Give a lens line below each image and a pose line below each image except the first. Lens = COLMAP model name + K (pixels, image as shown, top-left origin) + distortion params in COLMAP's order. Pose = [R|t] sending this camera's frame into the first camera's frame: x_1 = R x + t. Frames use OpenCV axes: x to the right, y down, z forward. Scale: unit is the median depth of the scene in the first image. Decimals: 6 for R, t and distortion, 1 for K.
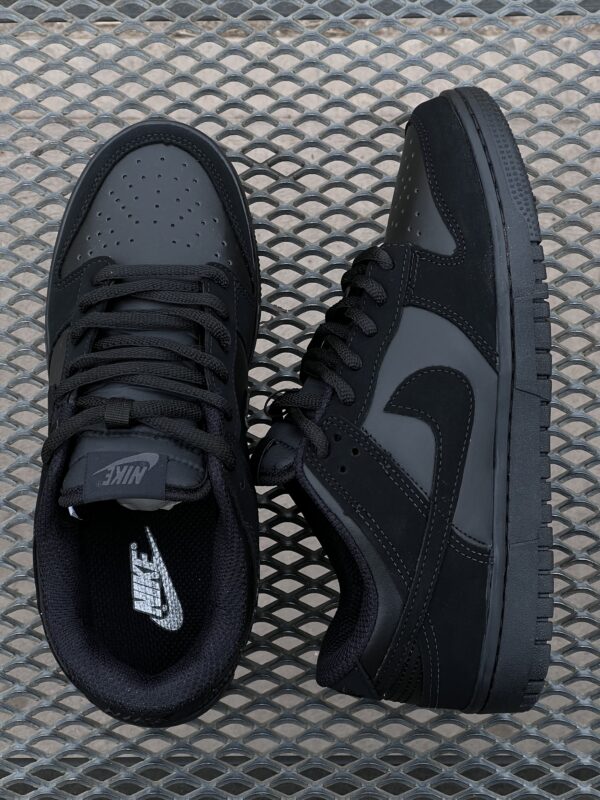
lens RADIAL K [[1830.7, 0, 298.6], [0, 1830.7, 400.7], [0, 0, 1]] dist [0.051029, 0.000000]
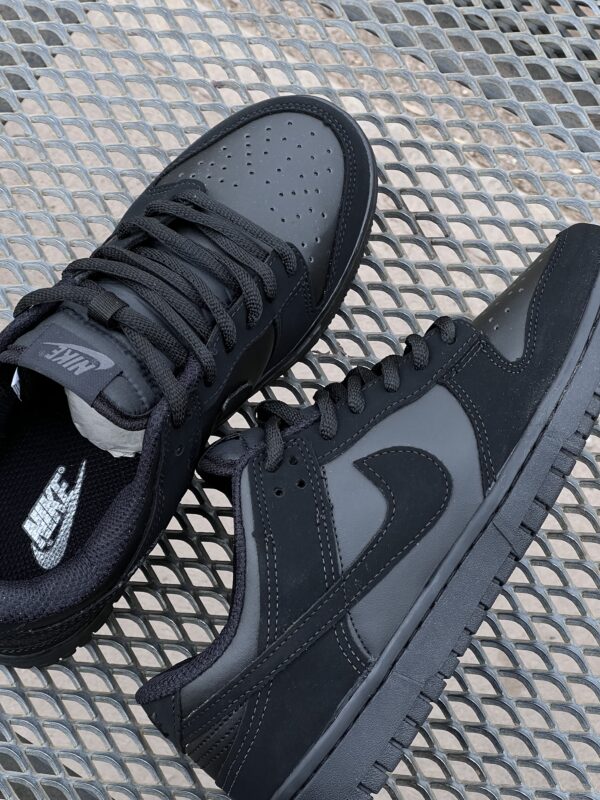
lens RADIAL K [[1830.7, 0, 301.7], [0, 1830.7, 399.2], [0, 0, 1]] dist [0.051029, 0.000000]
pose [[0.834529, 0.523731, -0.171077, 0.150517], [-0.543190, 0.834063, -0.096348, 0.073534], [0.092228, 0.173333, 0.980535, 0.104453]]
